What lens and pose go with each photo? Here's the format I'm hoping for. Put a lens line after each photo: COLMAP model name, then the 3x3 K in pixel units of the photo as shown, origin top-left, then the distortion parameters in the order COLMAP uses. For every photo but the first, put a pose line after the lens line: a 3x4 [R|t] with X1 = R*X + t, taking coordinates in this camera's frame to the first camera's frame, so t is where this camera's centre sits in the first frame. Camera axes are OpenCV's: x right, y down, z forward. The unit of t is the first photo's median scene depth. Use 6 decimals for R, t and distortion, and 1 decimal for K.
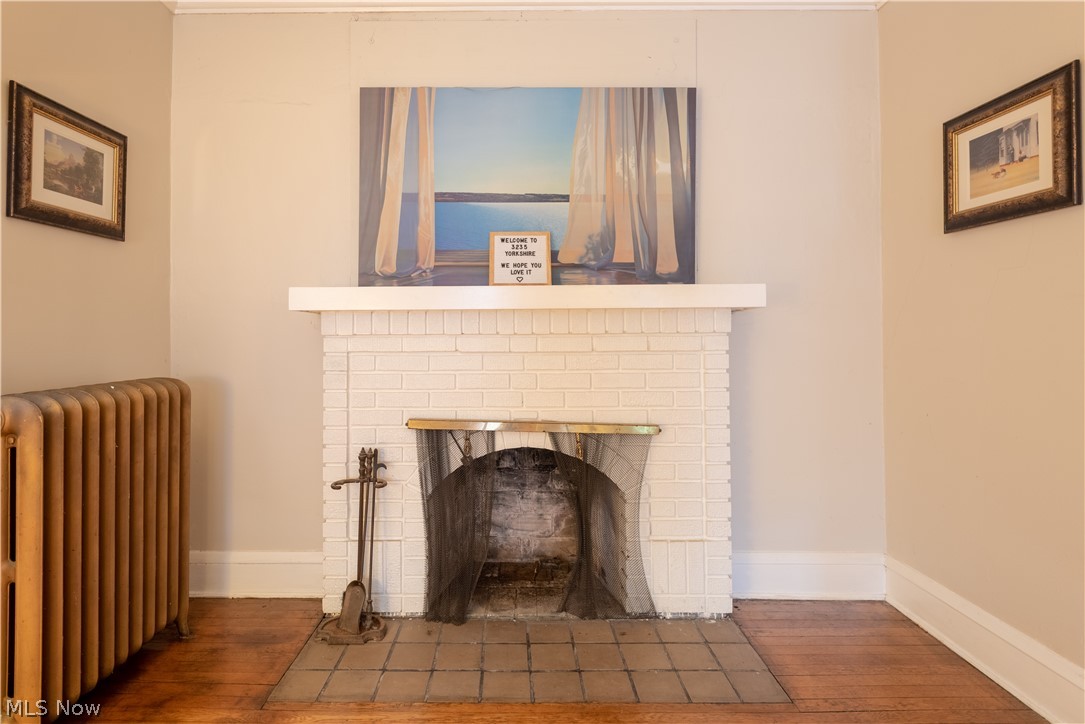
lens RADIAL K [[587.6, 0, 500.9], [0, 587.6, 322.3], [0, 0, 1]] dist [-0.000948, -0.000061]
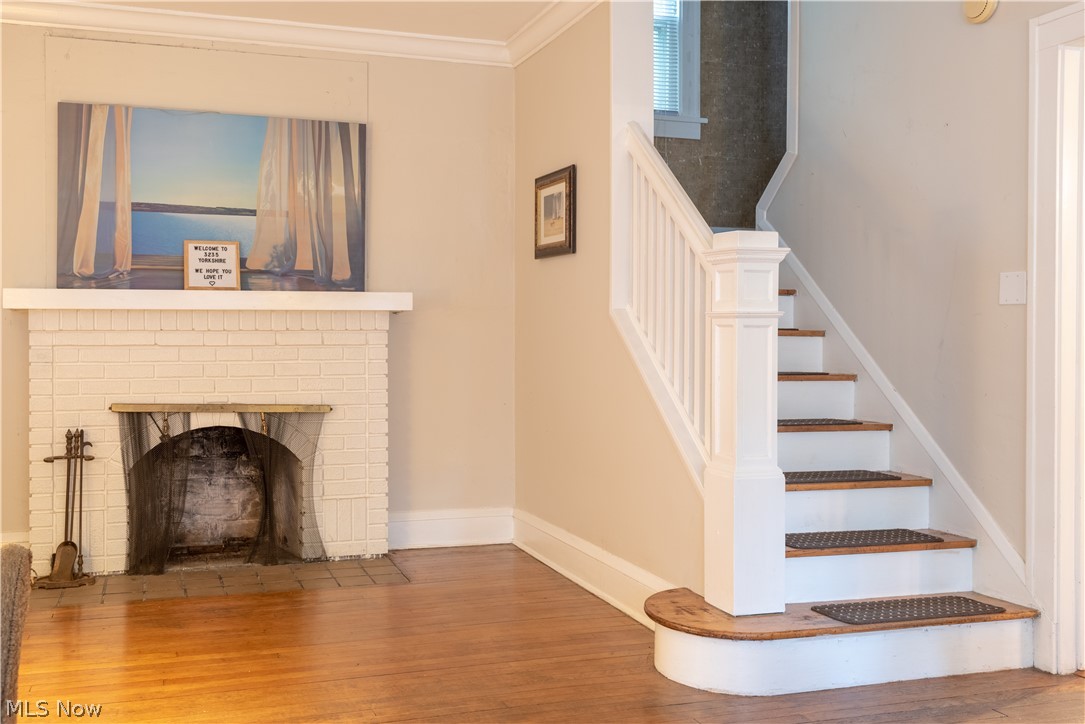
lens RADIAL K [[1154.1, 0, 540.6], [0, 1154.1, 340.3], [0, 0, 1]] dist [0.078910, -0.184511]
pose [[0.938907, 0.001327, 0.344168, -0.144345], [-0.010164, 0.999663, 0.023873, -0.021310], [-0.344020, -0.025913, 0.938605, -1.350330]]
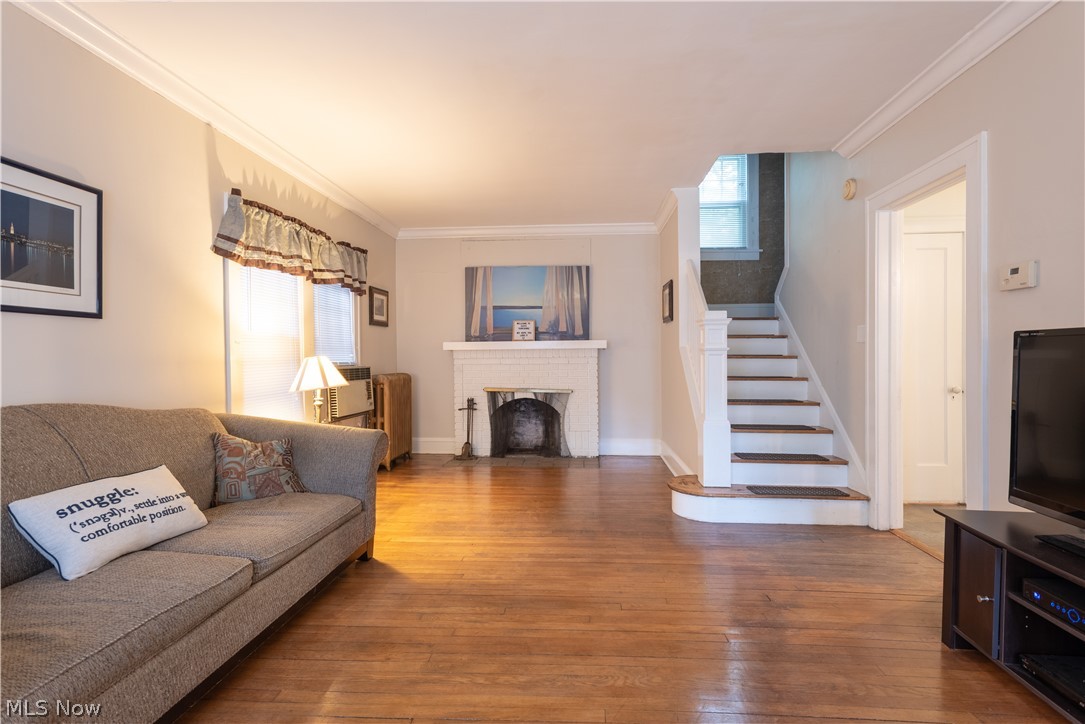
lens RADIAL K [[594.4, 0, 542.5], [0, 594.4, 362.0], [0, 0, 1]] dist [0.000253, 0.000003]
pose [[0.998471, -0.004847, -0.055060, 0.270358], [0.006391, 0.999590, 0.027903, -0.037075], [0.054903, -0.028212, 0.998093, -1.760966]]
